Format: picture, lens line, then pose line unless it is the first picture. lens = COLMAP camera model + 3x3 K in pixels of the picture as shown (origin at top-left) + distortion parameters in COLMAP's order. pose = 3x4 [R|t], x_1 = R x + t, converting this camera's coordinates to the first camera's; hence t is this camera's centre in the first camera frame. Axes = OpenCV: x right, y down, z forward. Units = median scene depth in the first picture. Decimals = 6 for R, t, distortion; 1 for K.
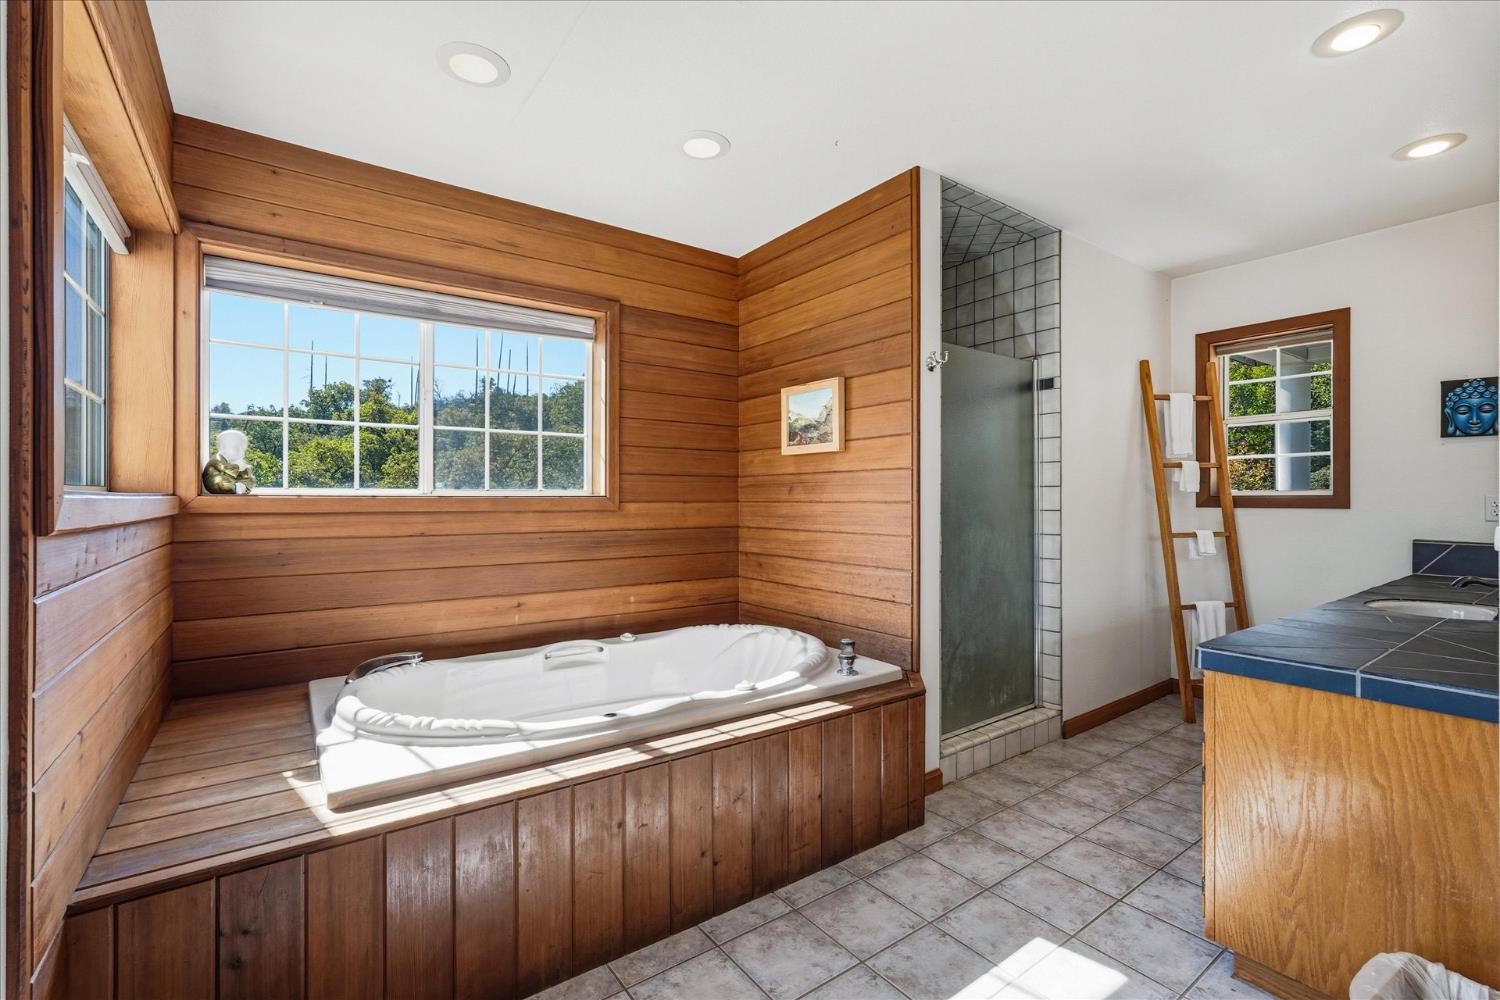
lens RADIAL K [[687.6, 0, 750.0], [0, 687.6, 500.0], [0, 0, 1]] dist [-0.016729, 0.010652]
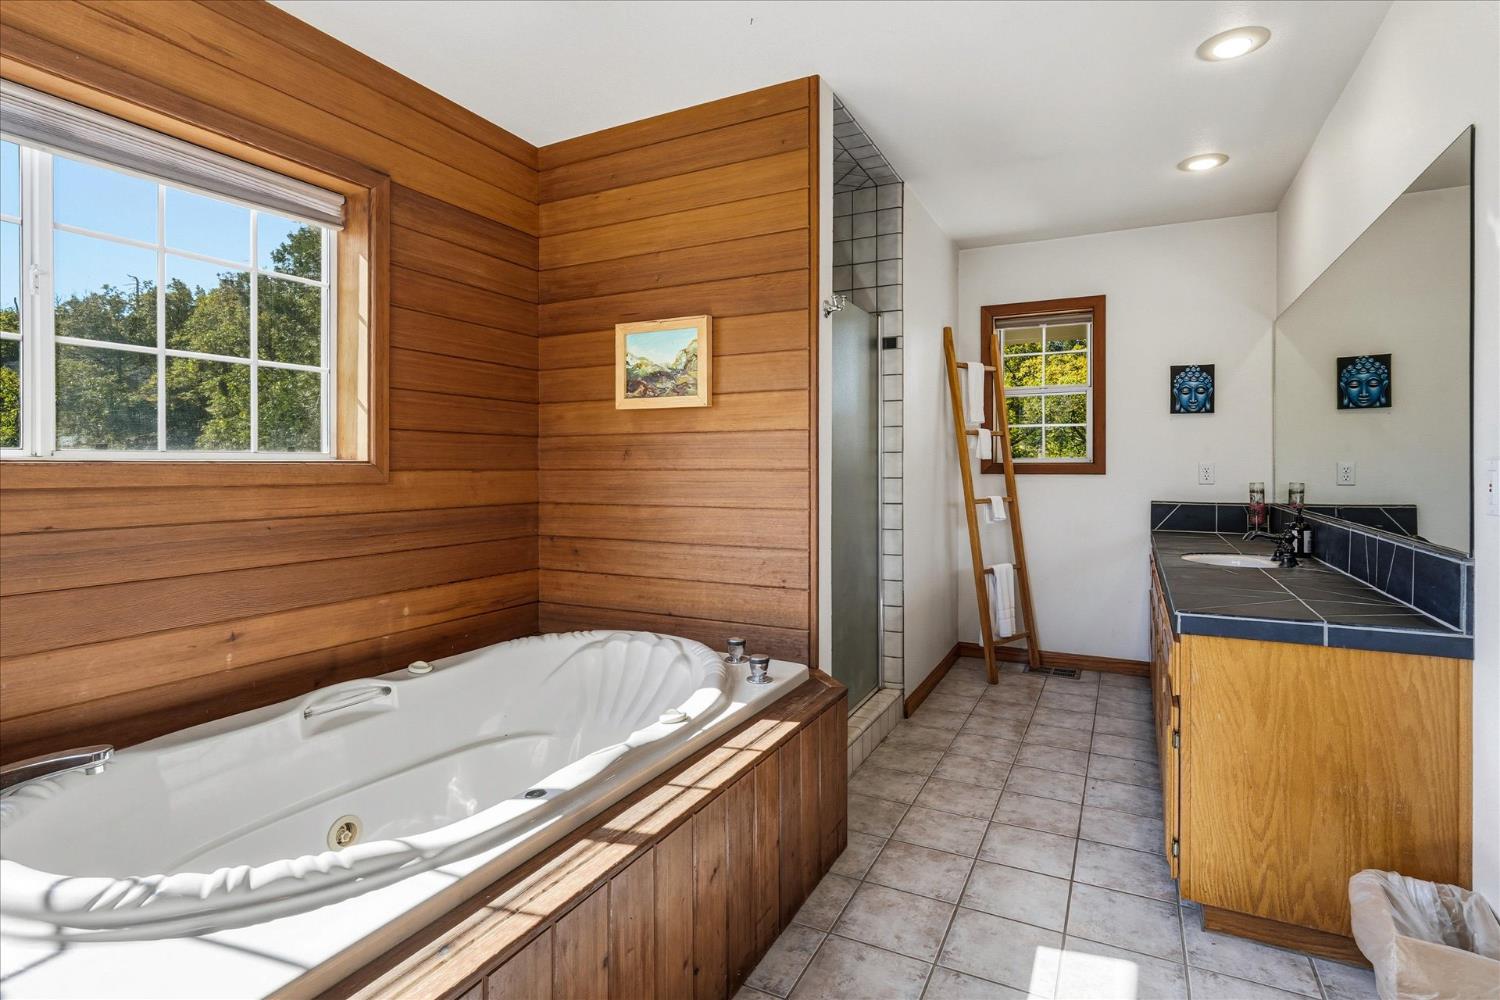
lens RADIAL K [[767.2, 0, 750.8], [0, 767.2, 470.9], [0, 0, 1]] dist [-0.016856, 0.010750]
pose [[0.885409, -0.003108, 0.464802, -0.244582], [0.001720, 0.999993, 0.003410, 0.001567], [-0.464809, -0.002219, 0.885408, 0.175188]]
